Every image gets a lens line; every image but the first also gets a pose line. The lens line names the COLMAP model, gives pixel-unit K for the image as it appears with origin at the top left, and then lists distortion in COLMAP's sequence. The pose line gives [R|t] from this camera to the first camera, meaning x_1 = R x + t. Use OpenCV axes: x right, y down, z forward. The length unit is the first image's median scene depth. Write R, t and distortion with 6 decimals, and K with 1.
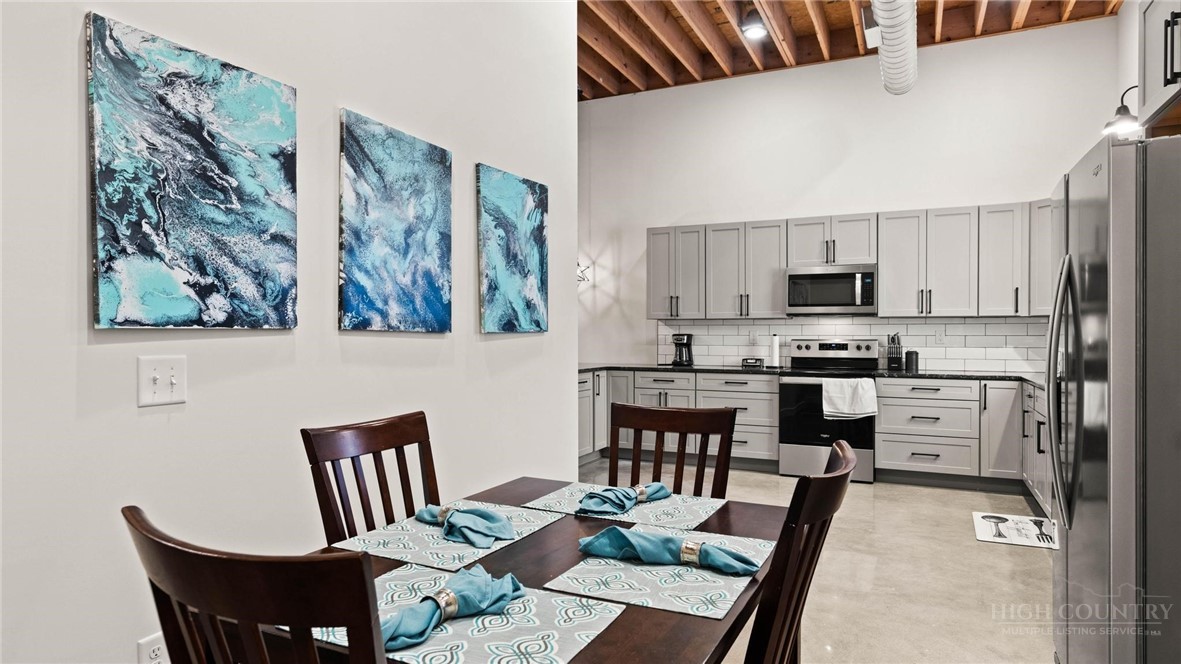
lens RADIAL K [[688.7, 0, 594.7], [0, 688.7, 336.5], [0, 0, 1]] dist [-0.001866, -0.000197]
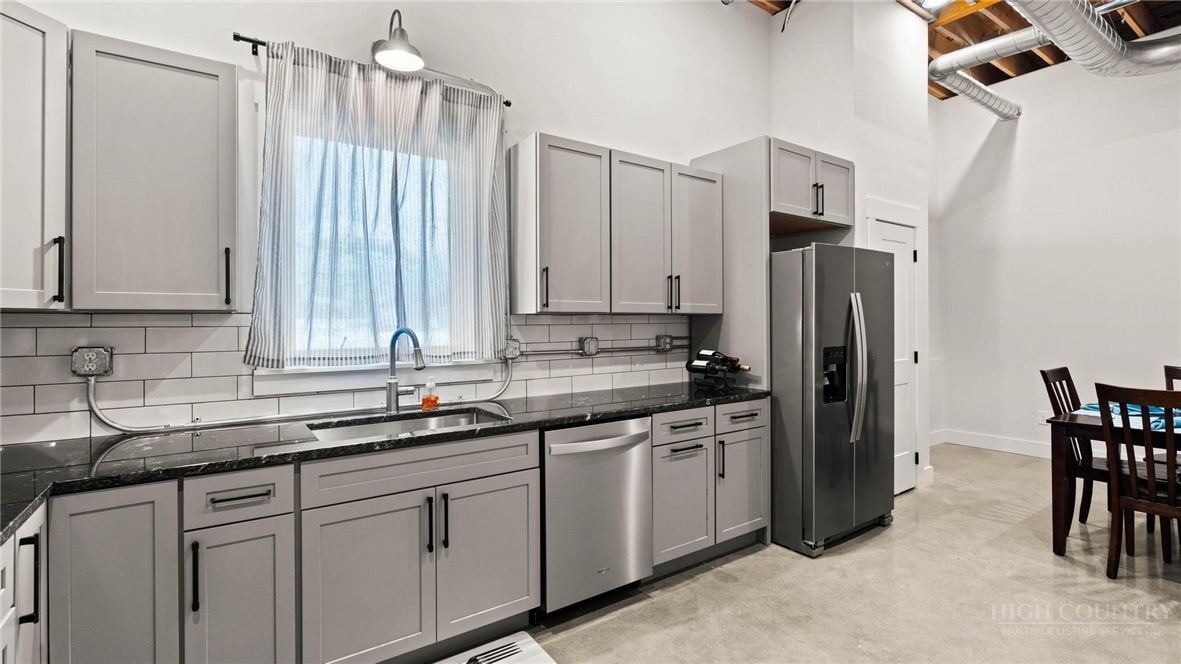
lens RADIAL K [[541.9, 0, 588.9], [0, 541.9, 320.4], [0, 0, 1]] dist [-0.002827, -0.000019]
pose [[-0.867293, 0.004659, 0.497776, 0.212348], [0.007797, 0.999961, 0.004225, -0.020111], [-0.497737, 0.007545, -0.867295, 0.945035]]
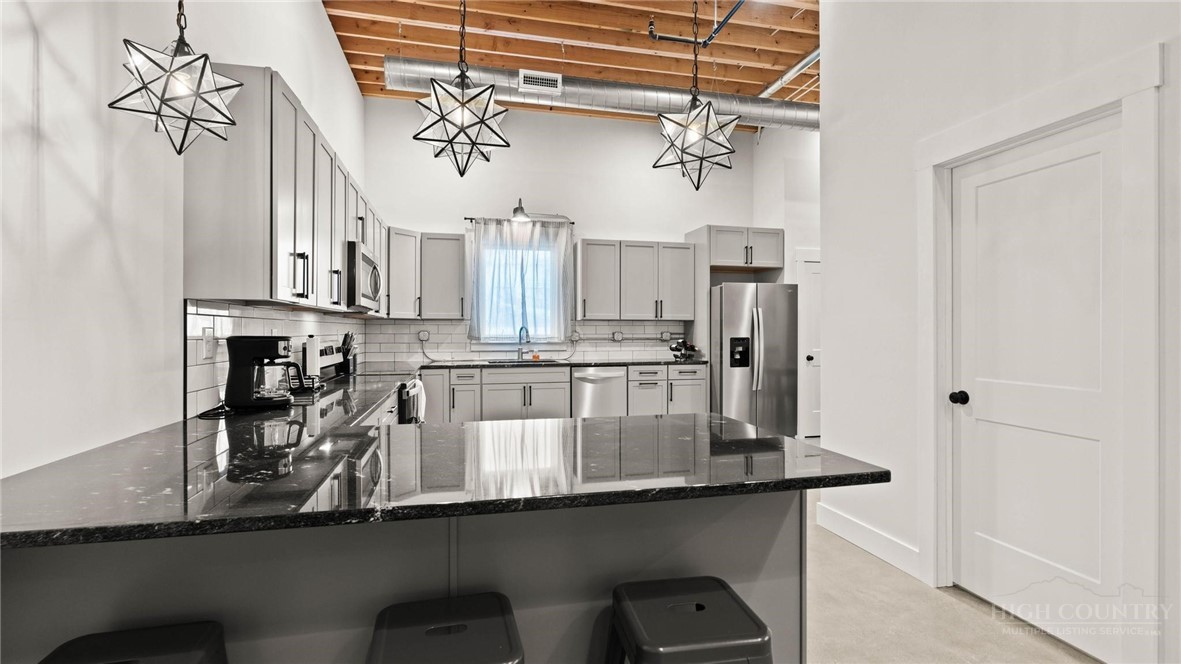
lens RADIAL K [[554.0, 0, 590.5], [0, 554.0, 332.0], [0, 0, 1]] dist [-0.024866, -0.000041]
pose [[-0.629335, -0.000424, 0.777134, -0.318969], [0.006389, 0.999963, 0.005719, -0.007939], [-0.777108, 0.008565, -0.629309, 1.199997]]
